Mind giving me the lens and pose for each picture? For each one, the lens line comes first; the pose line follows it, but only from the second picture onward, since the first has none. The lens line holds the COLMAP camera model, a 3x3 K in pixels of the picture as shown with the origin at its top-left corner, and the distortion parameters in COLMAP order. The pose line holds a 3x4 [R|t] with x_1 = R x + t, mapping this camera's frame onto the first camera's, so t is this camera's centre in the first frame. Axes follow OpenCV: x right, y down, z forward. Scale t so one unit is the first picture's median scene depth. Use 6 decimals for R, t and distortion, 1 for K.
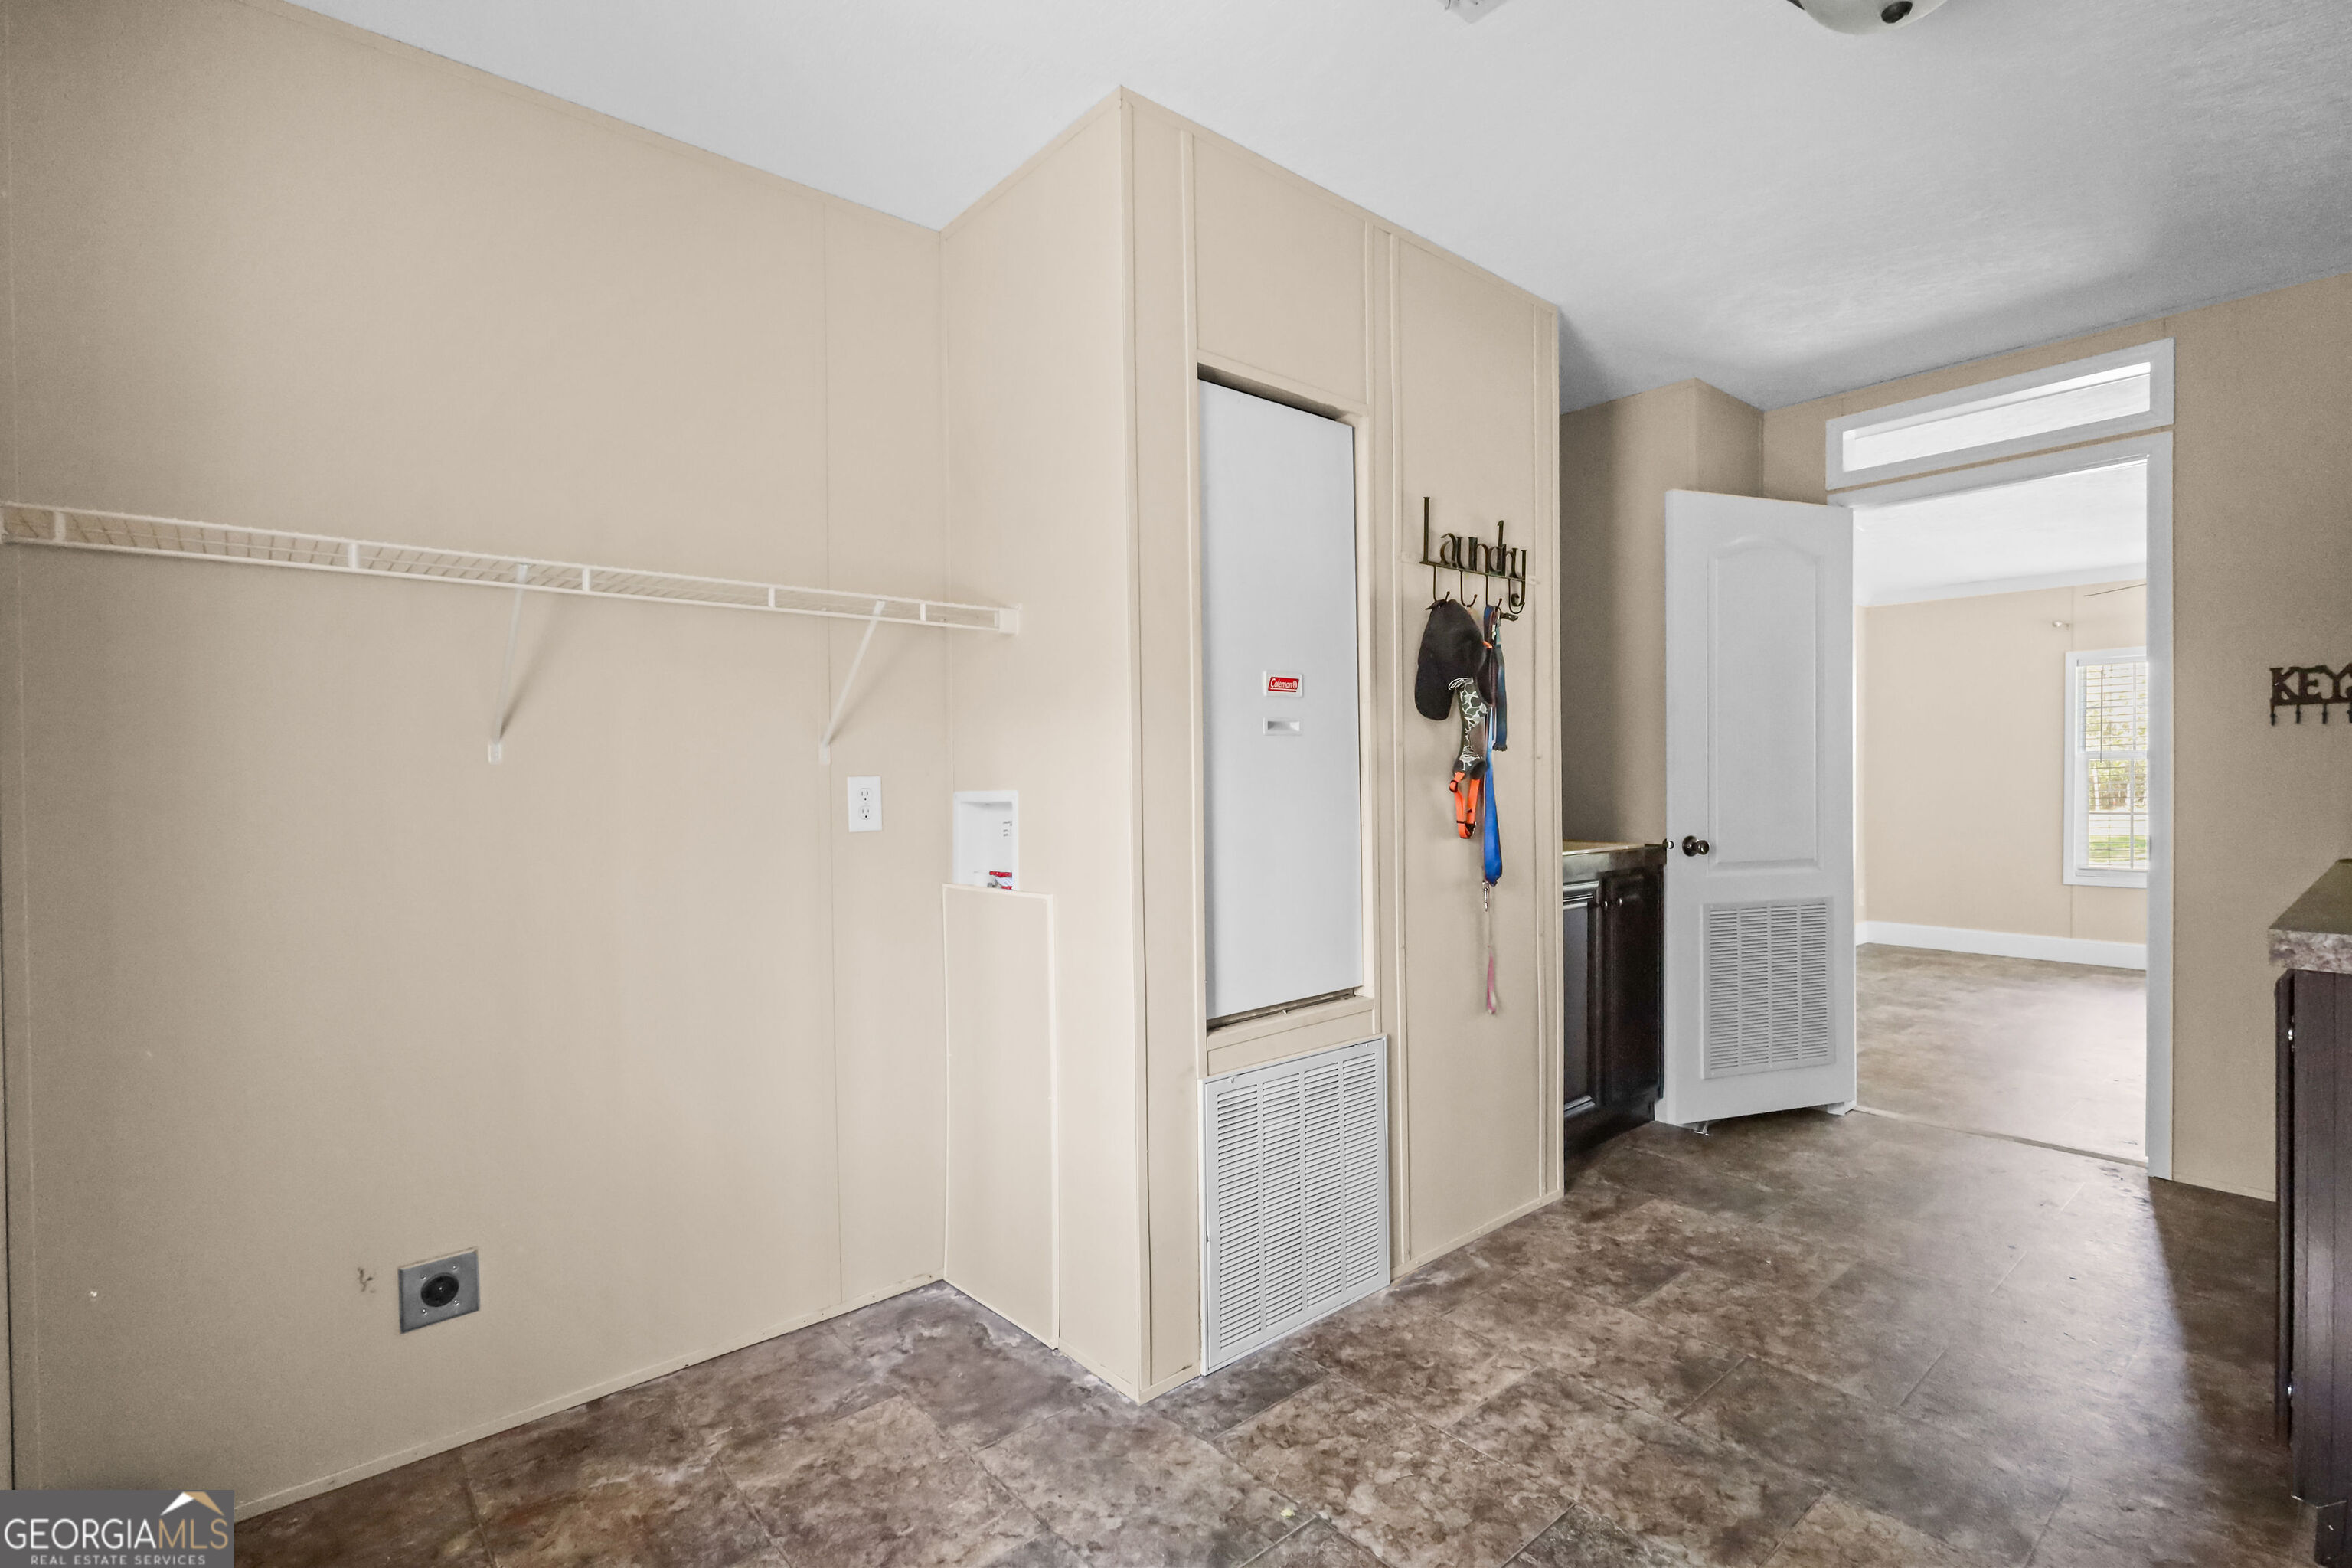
lens RADIAL K [[1090.6, 0, 1190.3], [0, 1090.6, 789.0], [0, 0, 1]] dist [0.001132, 0.001317]
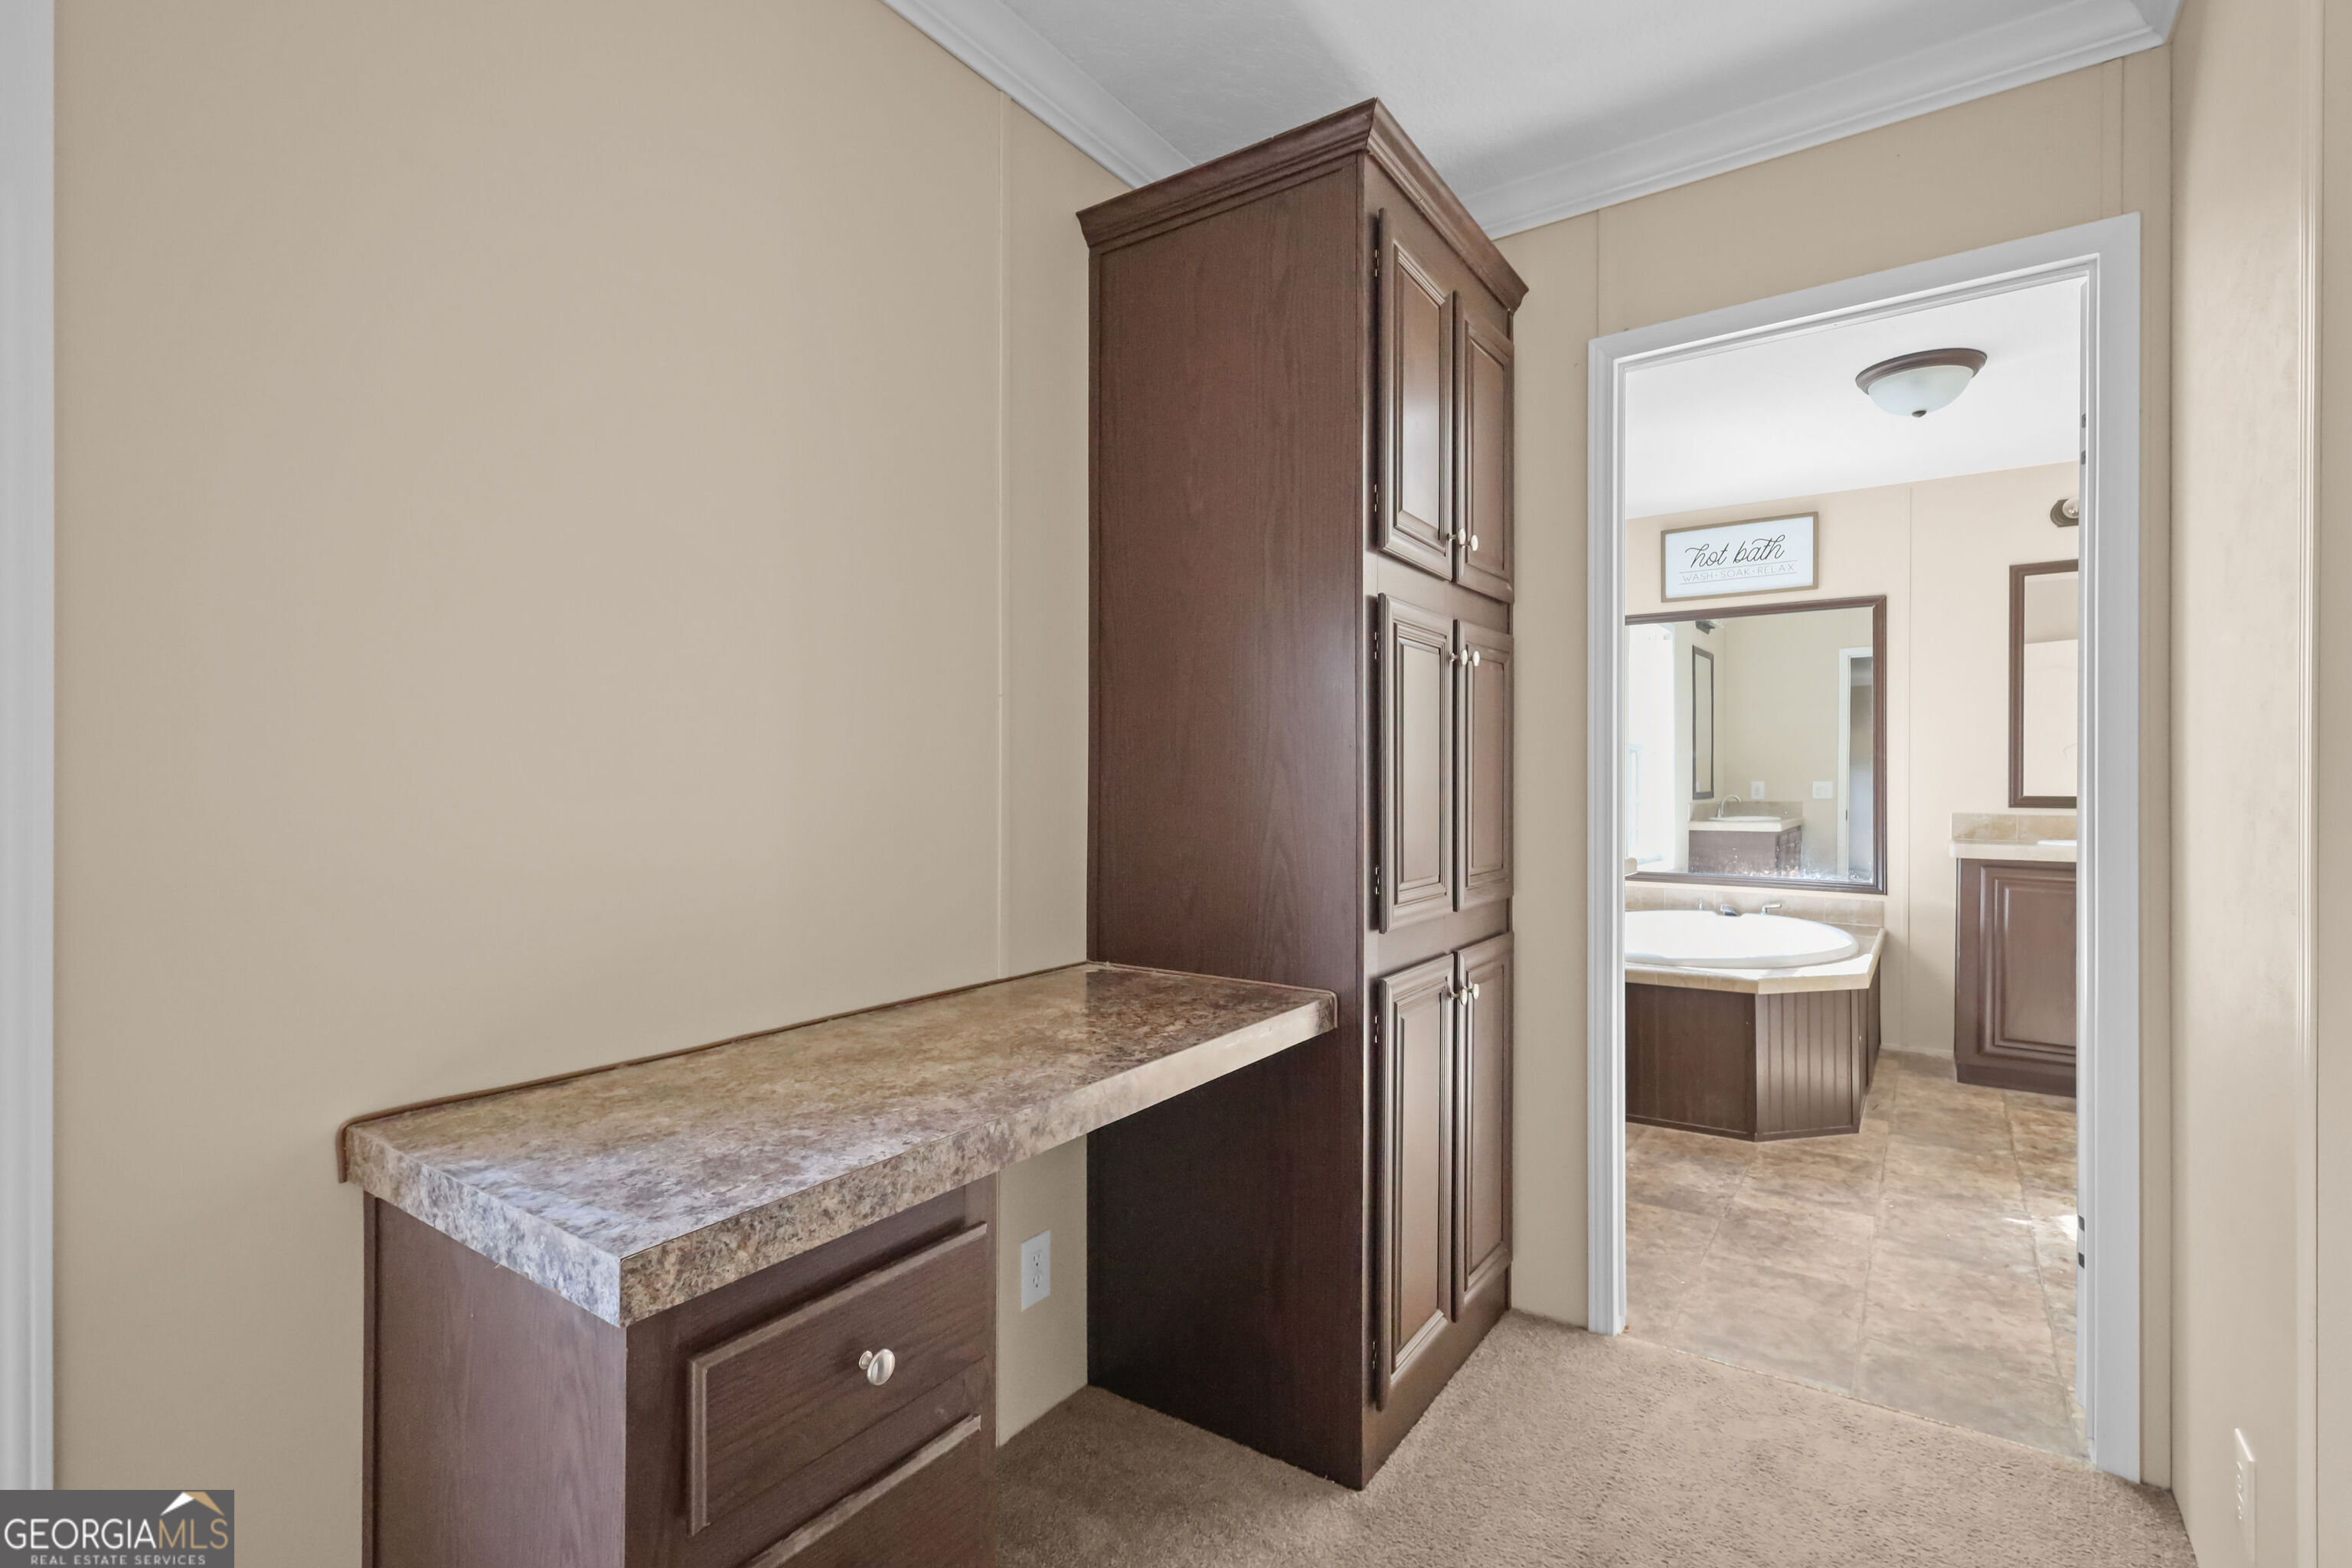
lens RADIAL K [[1090.6, 0, 1179.1], [0, 1090.6, 781.2], [0, 0, 1]] dist [0.001132, 0.001317]
pose [[0.248520, 0.005180, -0.968613, 1.538956], [-0.013890, 0.999902, 0.001784, -0.002444], [0.968527, 0.013010, 0.248567, 0.001649]]
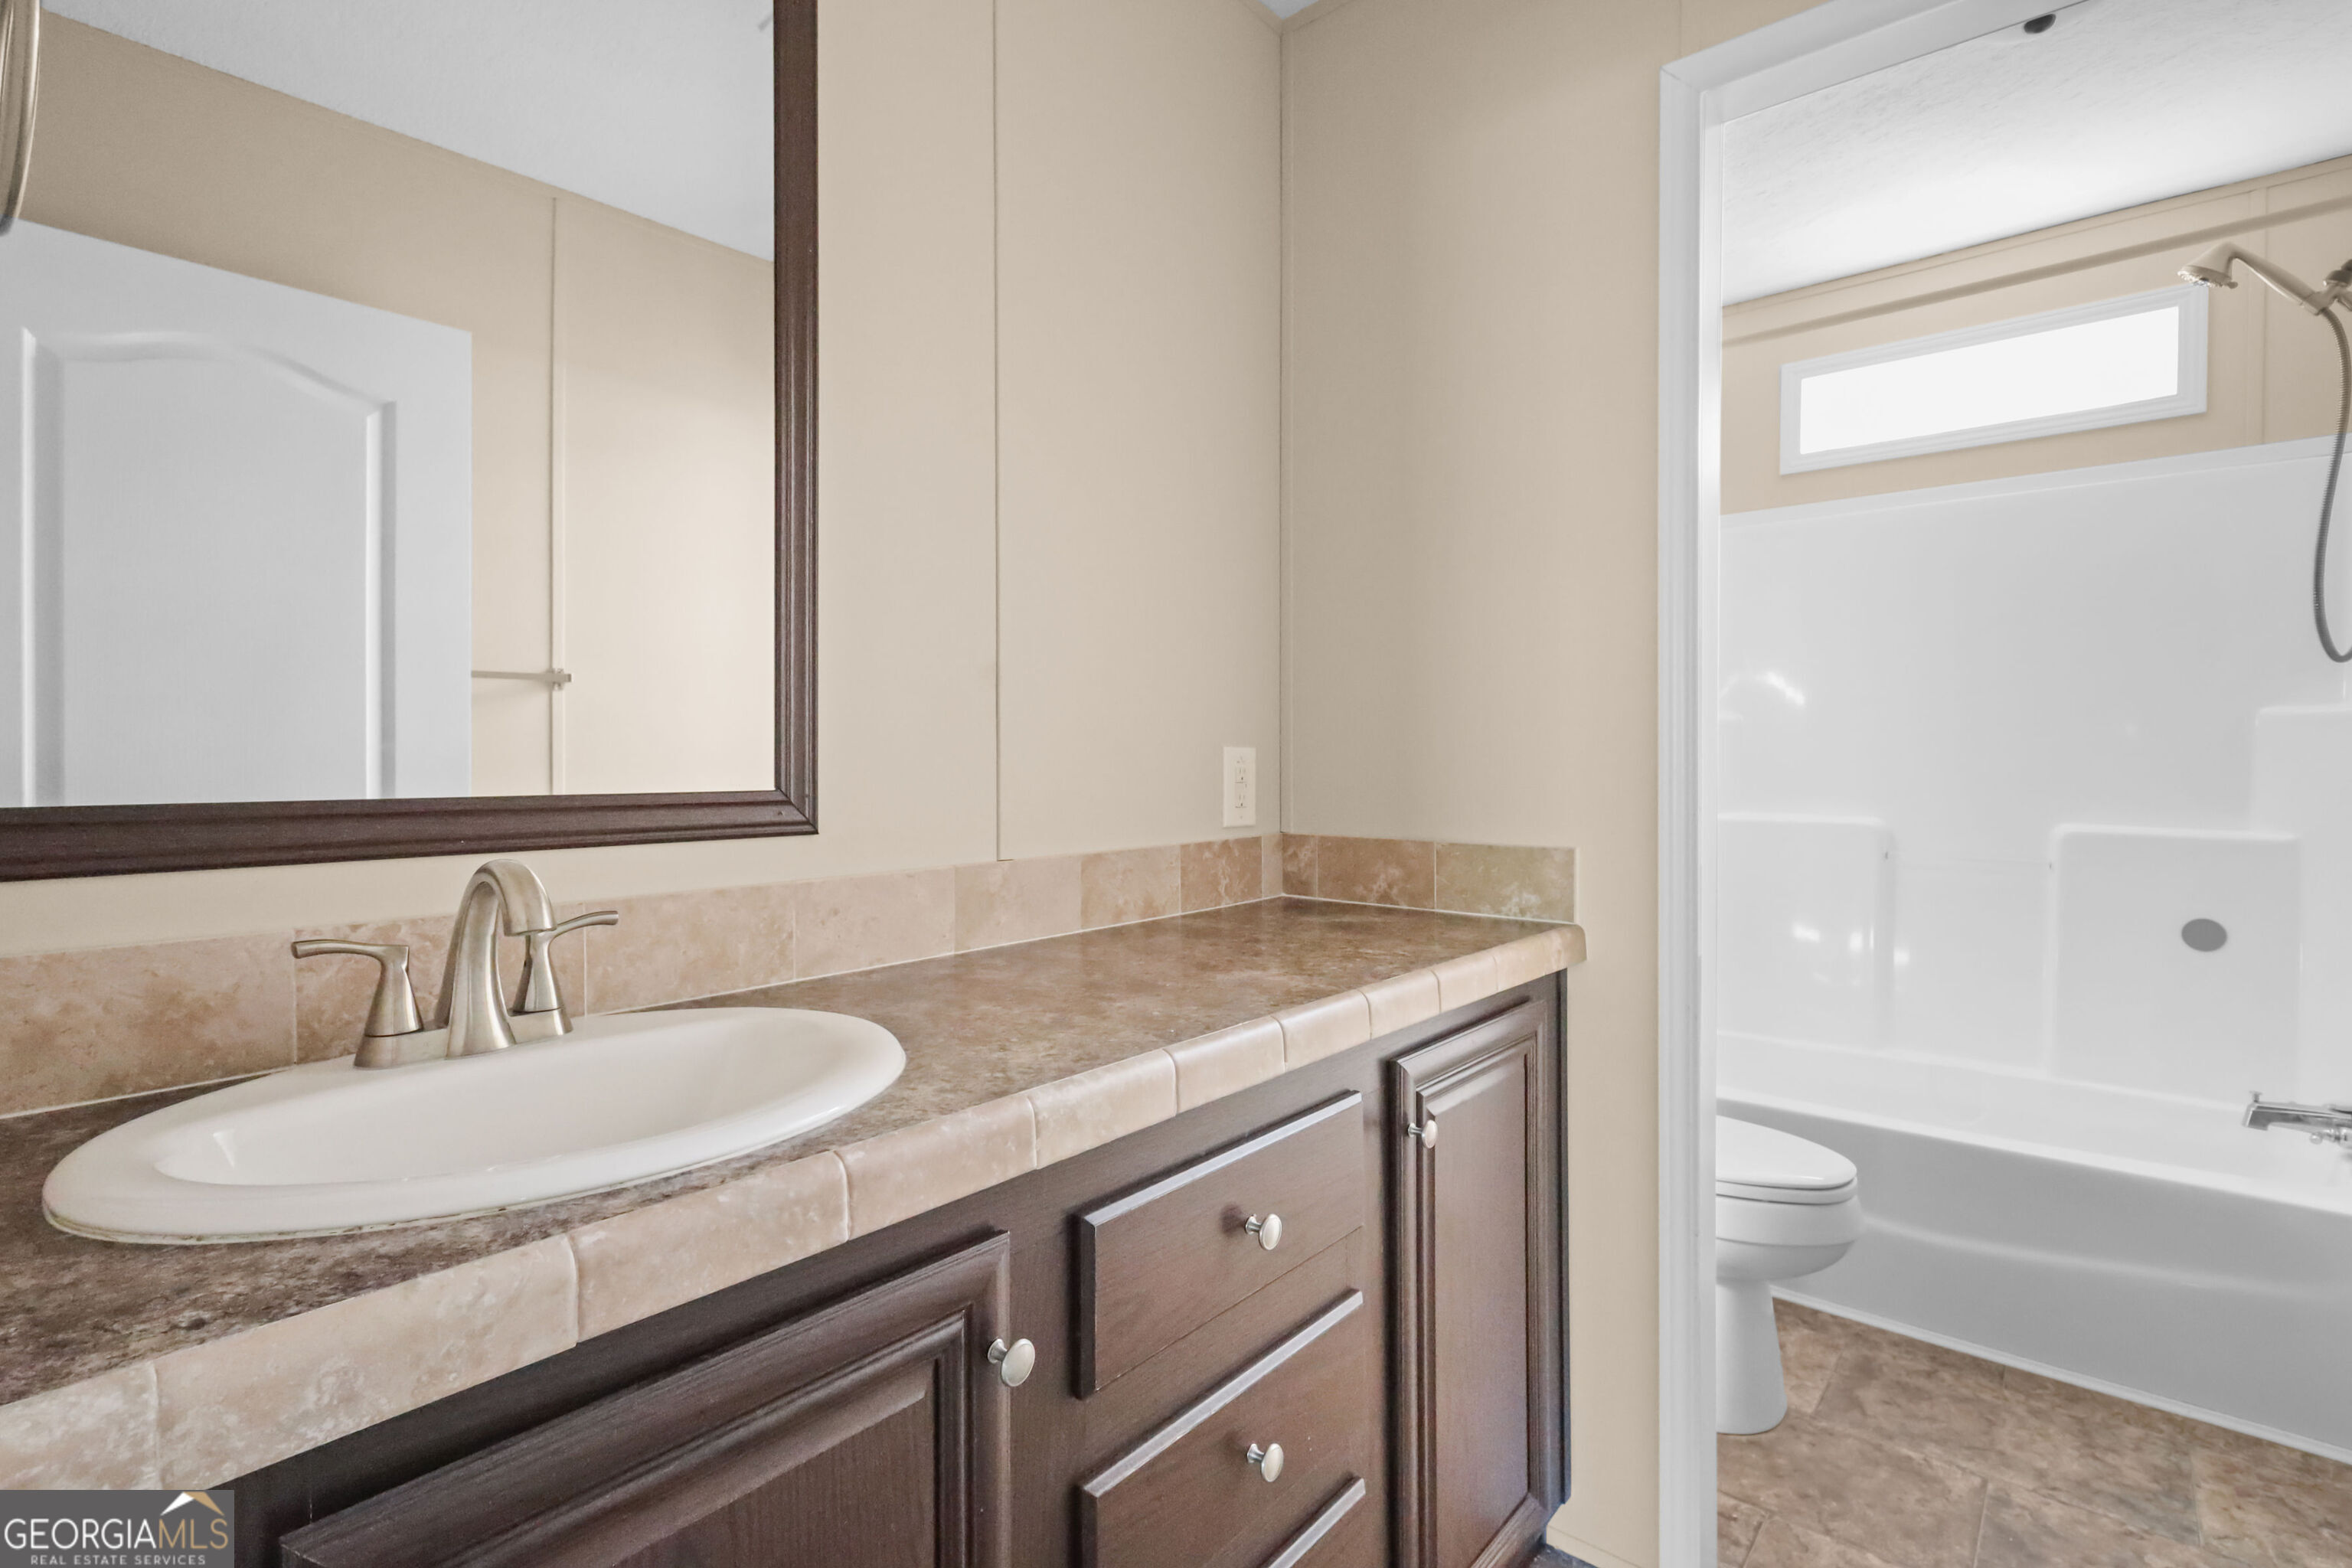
lens RADIAL K [[1090.6, 0, 1176.3], [0, 1090.6, 775.5], [0, 0, 1]] dist [0.001132, 0.001317]
pose [[-0.989657, 0.009489, -0.143137, 1.382861], [0.006816, 0.999793, 0.019156, -0.035405], [0.143289, 0.017983, -0.989518, 2.005502]]
